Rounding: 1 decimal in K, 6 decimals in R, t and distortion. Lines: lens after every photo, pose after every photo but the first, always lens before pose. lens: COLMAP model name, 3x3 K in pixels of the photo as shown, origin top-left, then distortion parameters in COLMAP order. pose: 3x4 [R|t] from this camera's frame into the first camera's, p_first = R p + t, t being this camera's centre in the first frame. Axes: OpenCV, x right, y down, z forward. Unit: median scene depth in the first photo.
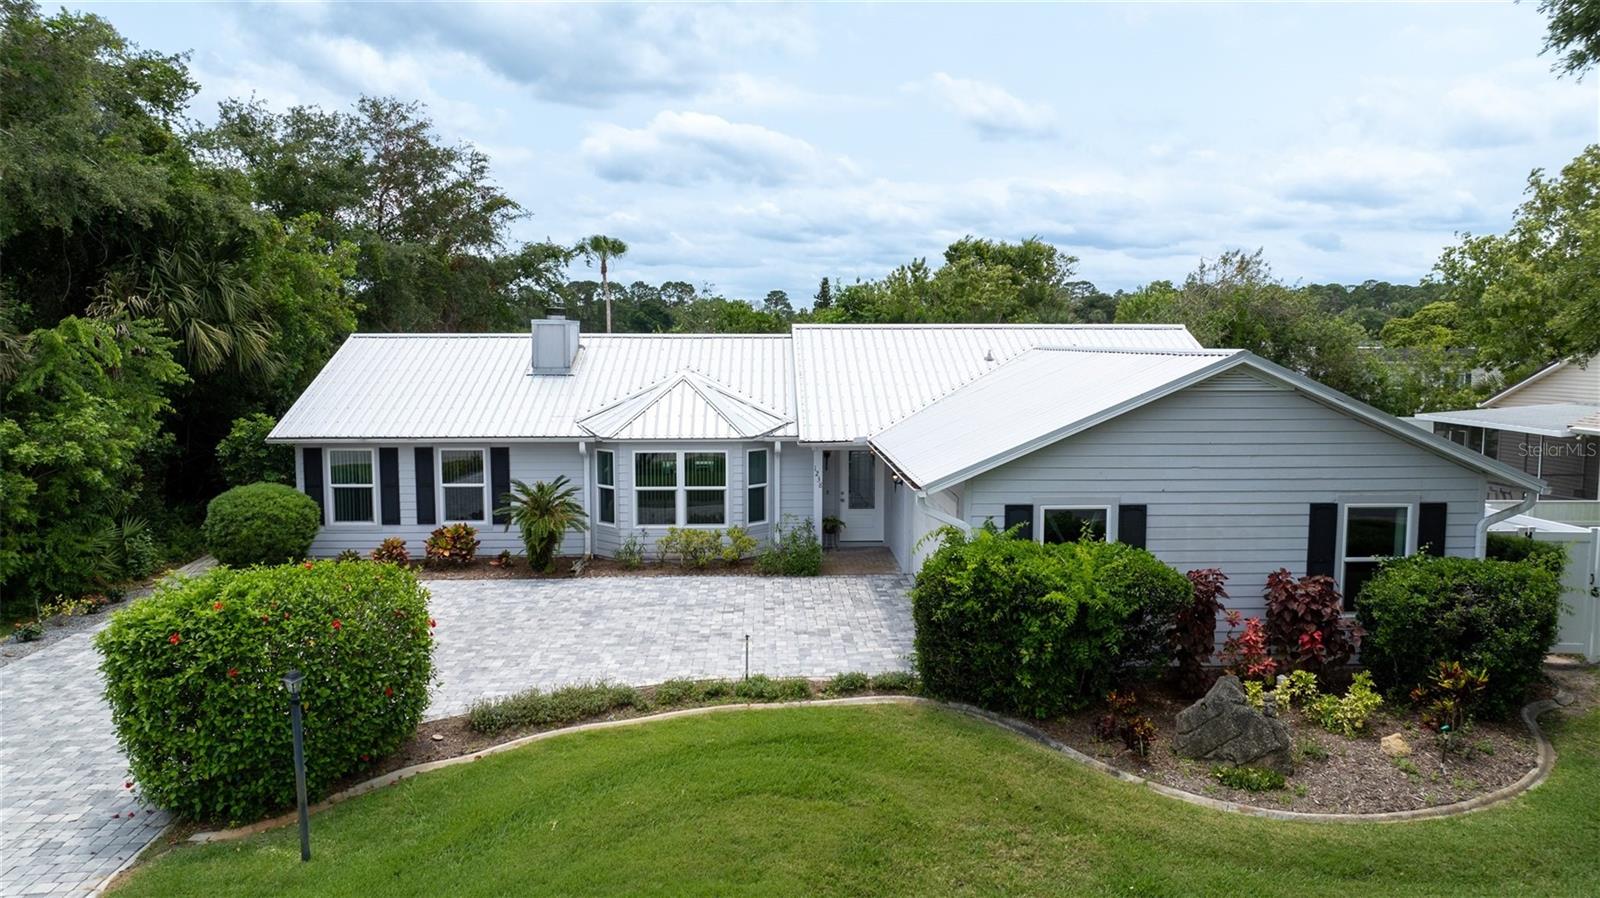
lens RADIAL K [[1124.6, 0, 807.2], [0, 1124.6, 462.1], [0, 0, 1]] dist [-0.029740, 0.027296]
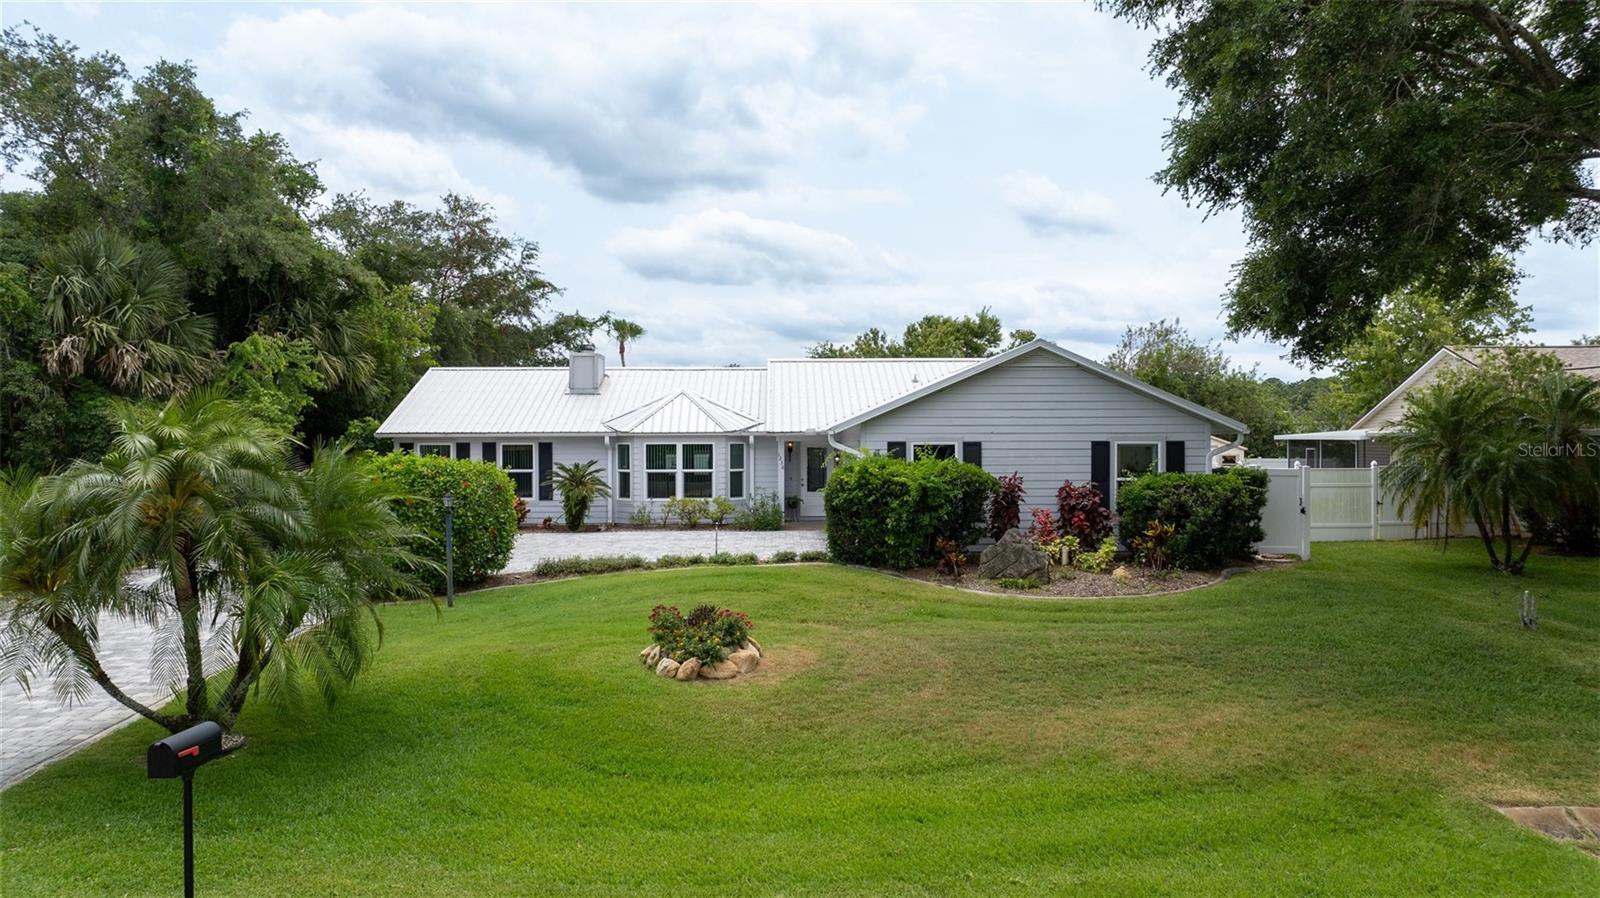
lens RADIAL K [[1124.6, 0, 810.0], [0, 1124.6, 439.9], [0, 0, 1]] dist [-0.029740, 0.027296]
pose [[0.999933, -0.003779, -0.010955, 0.059353], [0.002575, 0.994163, -0.107854, 0.133805], [0.011298, 0.107818, 0.994106, -0.343499]]
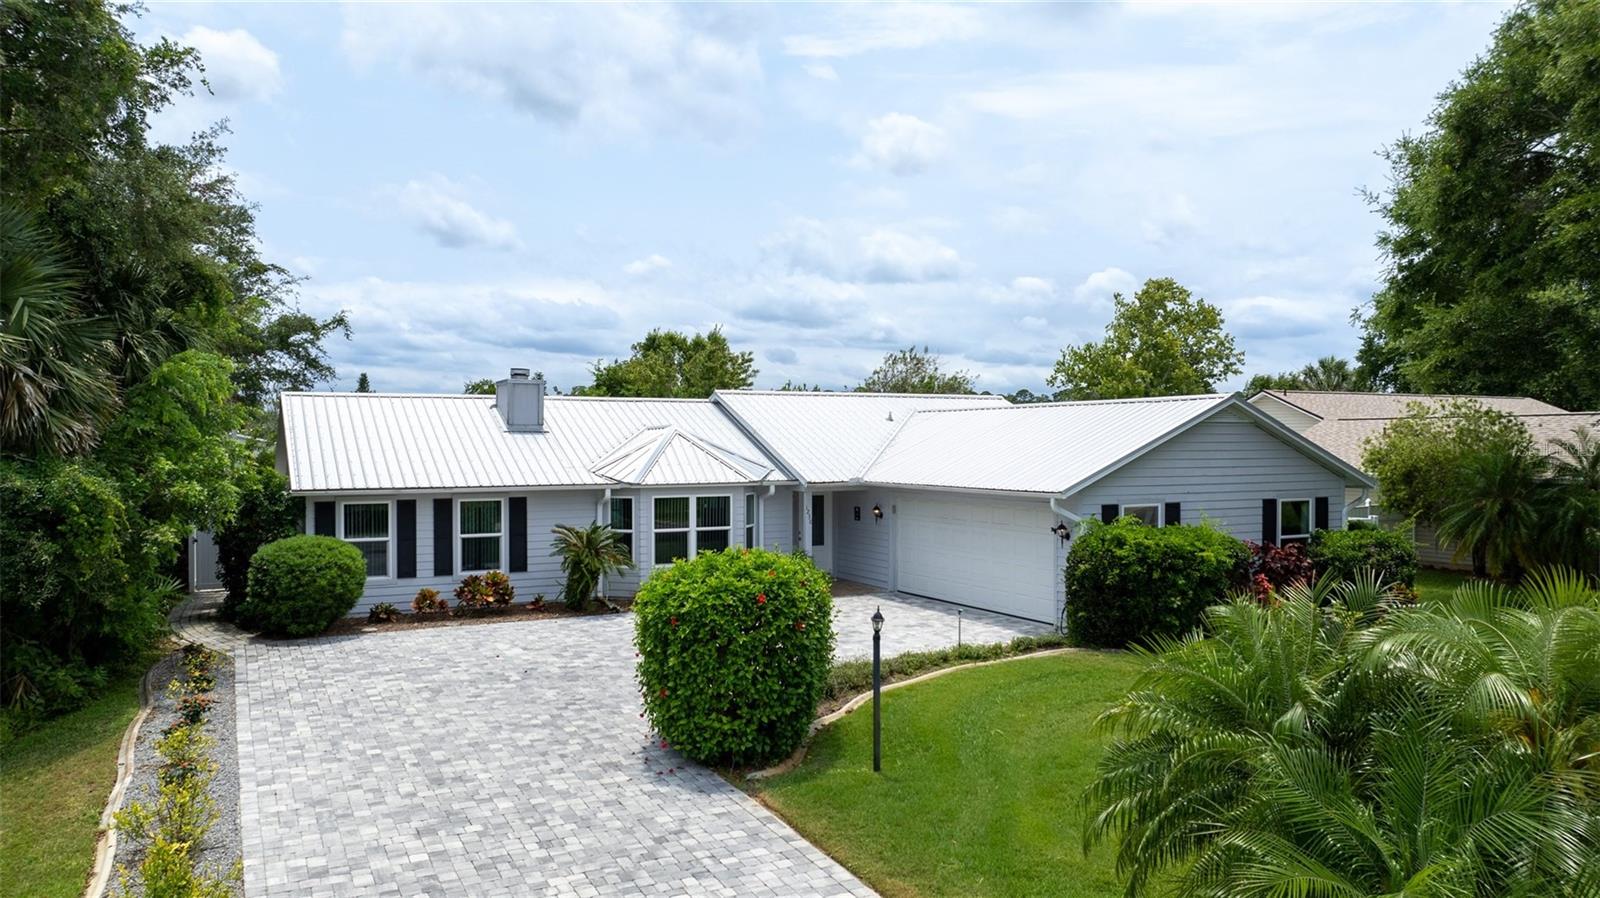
lens RADIAL K [[1124.6, 0, 808.7], [0, 1124.6, 451.1], [0, 0, 1]] dist [-0.029740, 0.027296]
pose [[0.906796, -0.005709, 0.421532, -0.483202], [0.048093, 0.994781, -0.089984, 0.052566], [-0.418818, 0.101870, 0.902338, -0.057598]]
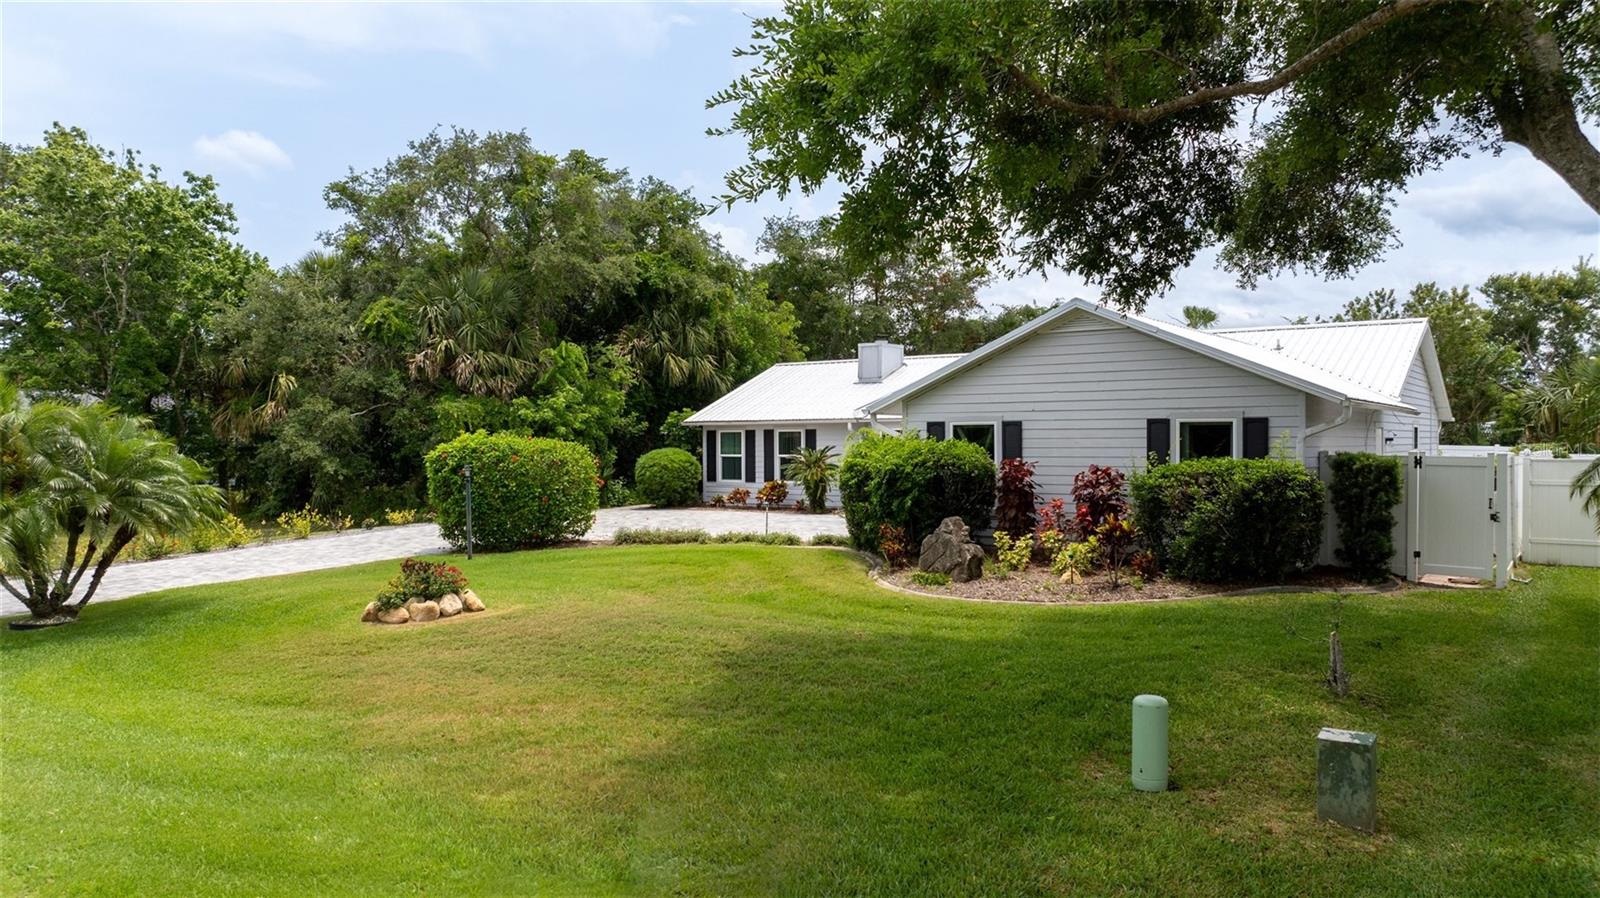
lens RADIAL K [[1124.6, 0, 805.3], [0, 1124.6, 448.9], [0, 0, 1]] dist [-0.029740, 0.027296]
pose [[0.790827, 0.000607, -0.612040, 0.614548], [-0.061413, 0.995031, -0.078366, 0.128276], [0.608951, 0.099562, 0.786935, -0.130739]]
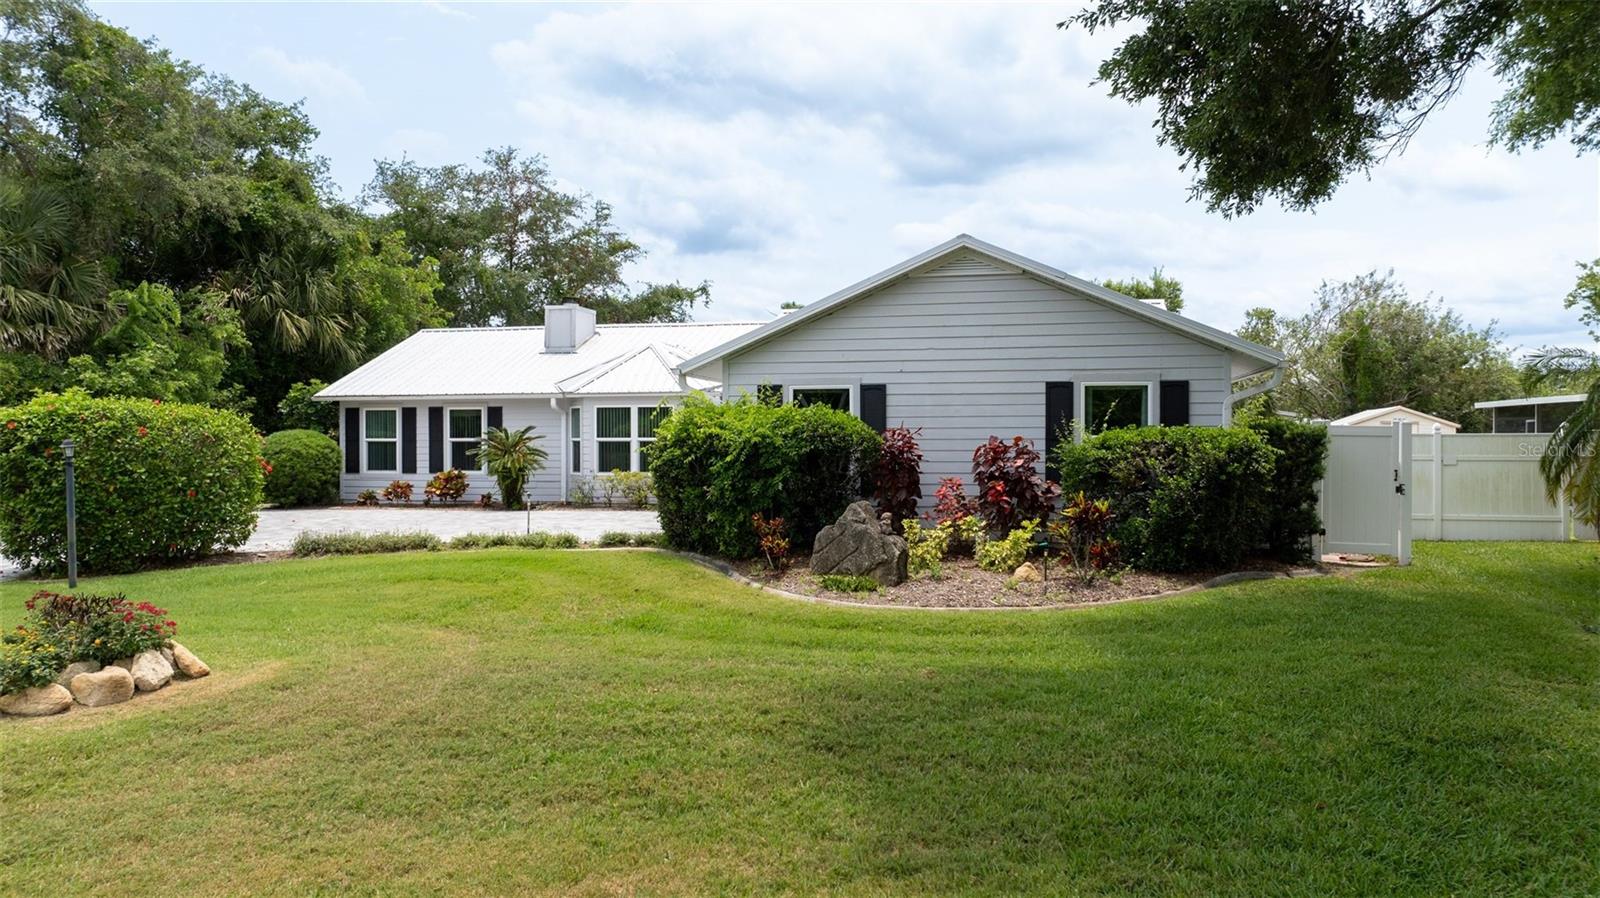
lens RADIAL K [[1124.6, 0, 805.6], [0, 1124.6, 449.6], [0, 0, 1]] dist [-0.029740, 0.027296]
pose [[0.969103, 0.000131, -0.246657, 0.332762], [-0.024662, 0.995040, -0.096367, 0.138845], [0.245421, 0.099473, 0.964299, -0.033962]]
